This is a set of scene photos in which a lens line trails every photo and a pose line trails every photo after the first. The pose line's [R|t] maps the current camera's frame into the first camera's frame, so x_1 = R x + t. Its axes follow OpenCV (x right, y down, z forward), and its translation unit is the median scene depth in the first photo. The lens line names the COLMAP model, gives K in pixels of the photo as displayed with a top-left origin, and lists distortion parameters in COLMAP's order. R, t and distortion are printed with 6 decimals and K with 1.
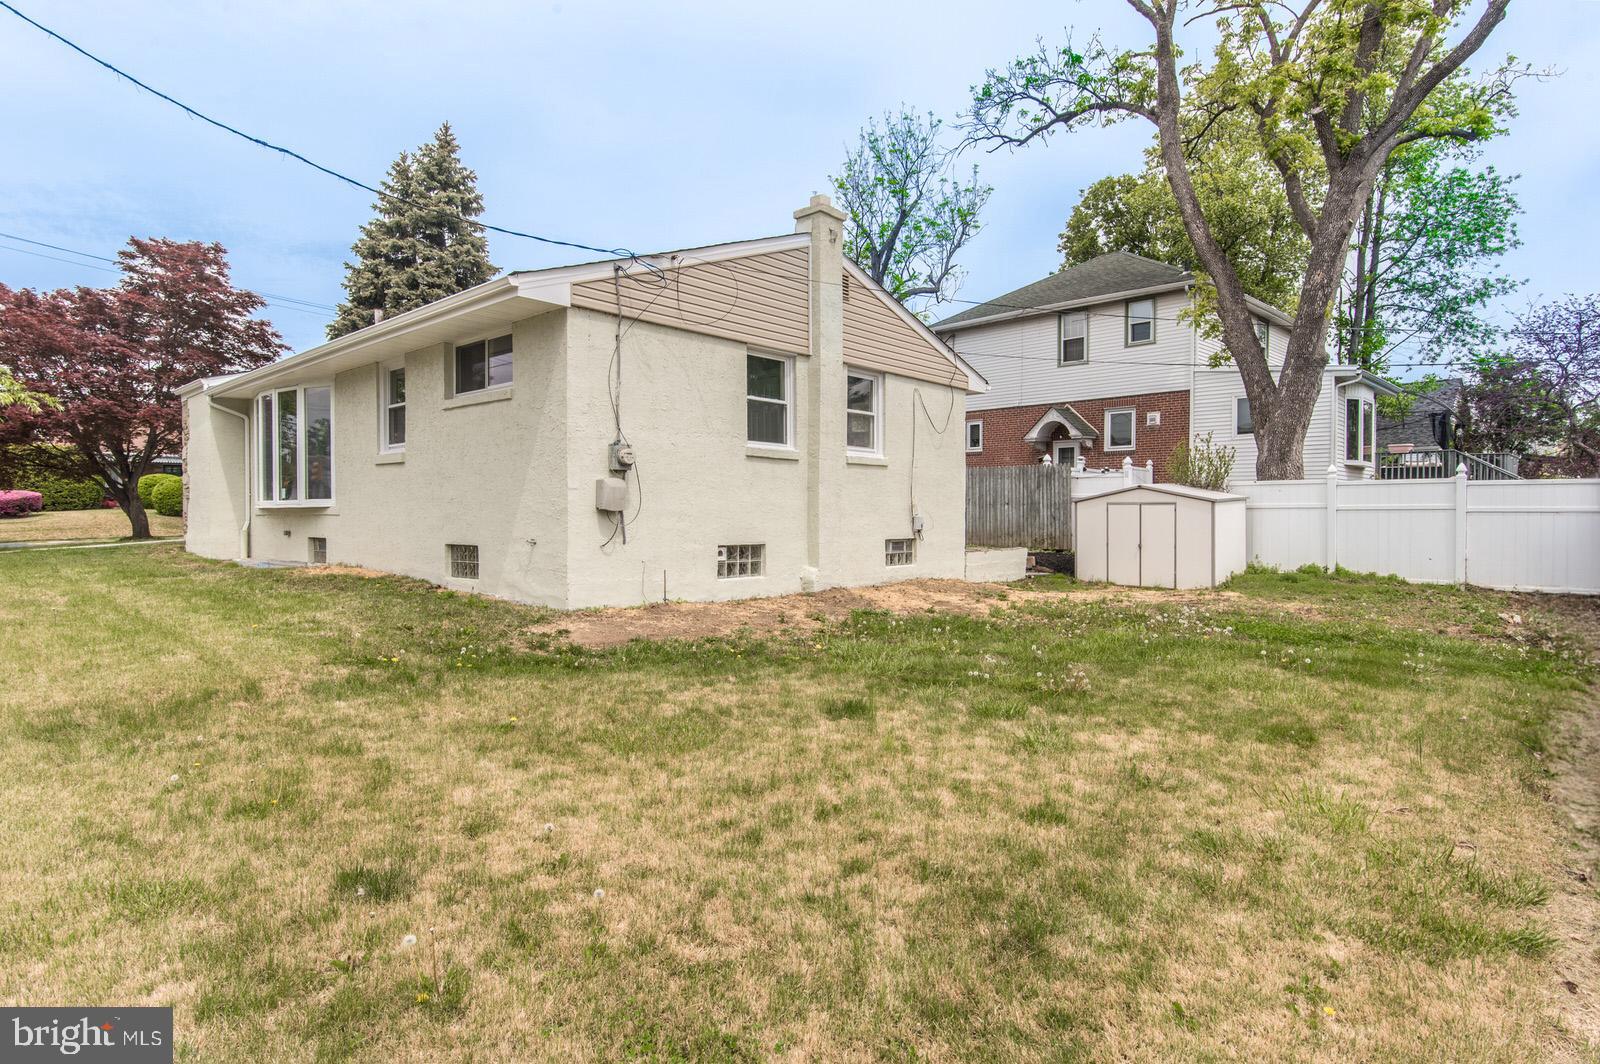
lens RADIAL K [[877.3, 0, 792.0], [0, 877.3, 524.1], [0, 0, 1]] dist [-0.000251, -0.000423]
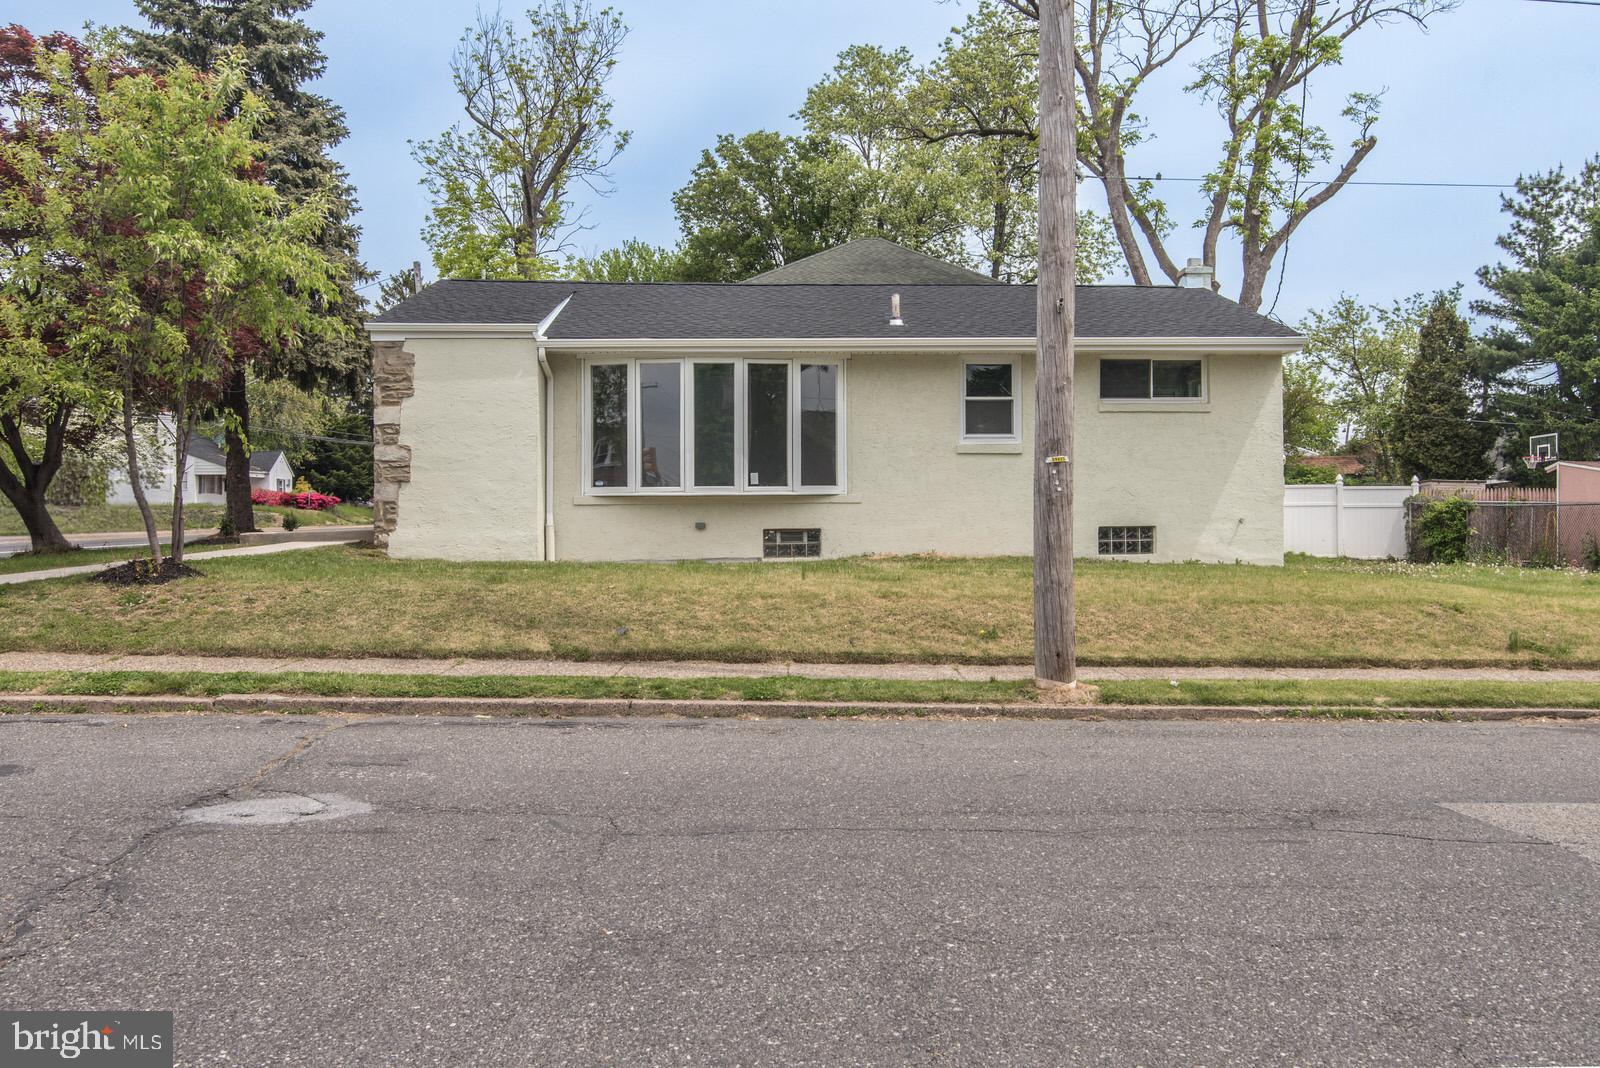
lens RADIAL K [[1397.6, 0, 802.2], [0, 1397.6, 527.1], [0, 0, 1]] dist [-0.035605, -0.002119]
pose [[0.716514, -0.004911, 0.697555, -1.109385], [0.016124, 0.999825, -0.009523, 0.019669], [-0.697386, 0.018070, 0.716468, -0.029532]]
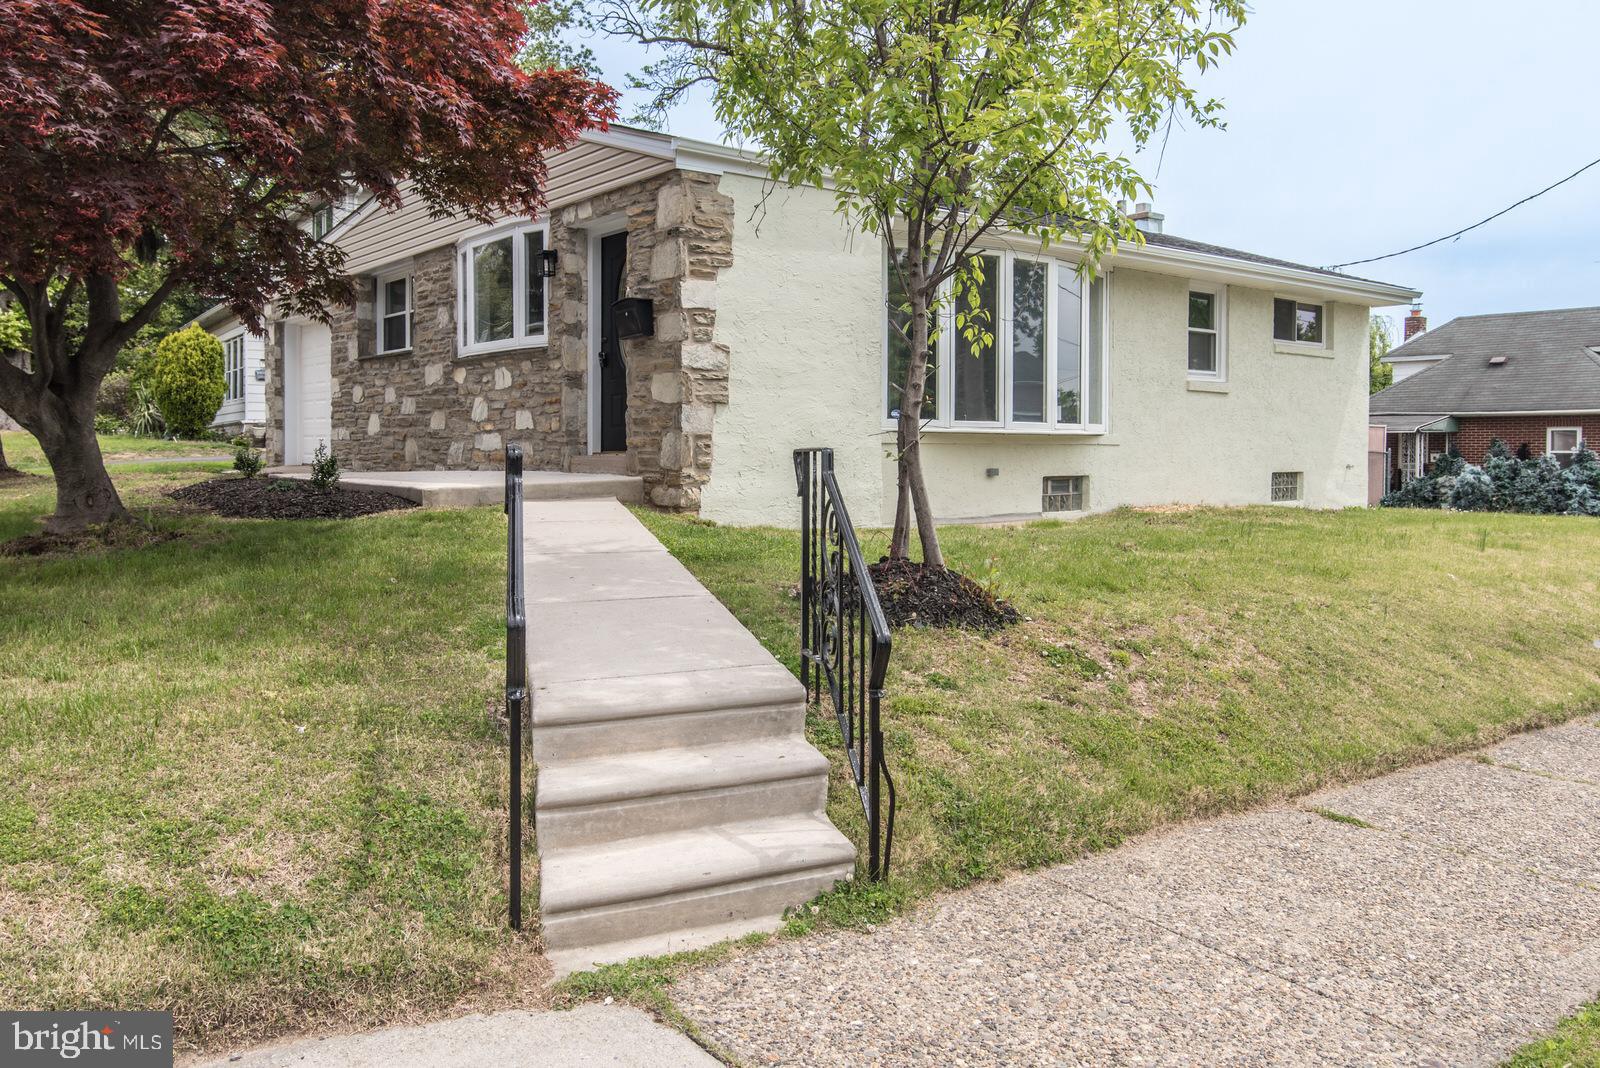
lens RADIAL K [[1317.2, 0, 800.5], [0, 1317.2, 529.8], [0, 0, 1]] dist [0.000405, 0.000753]
pose [[0.120286, -0.056174, 0.991149, -1.200525], [0.014696, 0.998389, 0.054801, -0.002486], [-0.992631, 0.007974, 0.120918, 0.783420]]
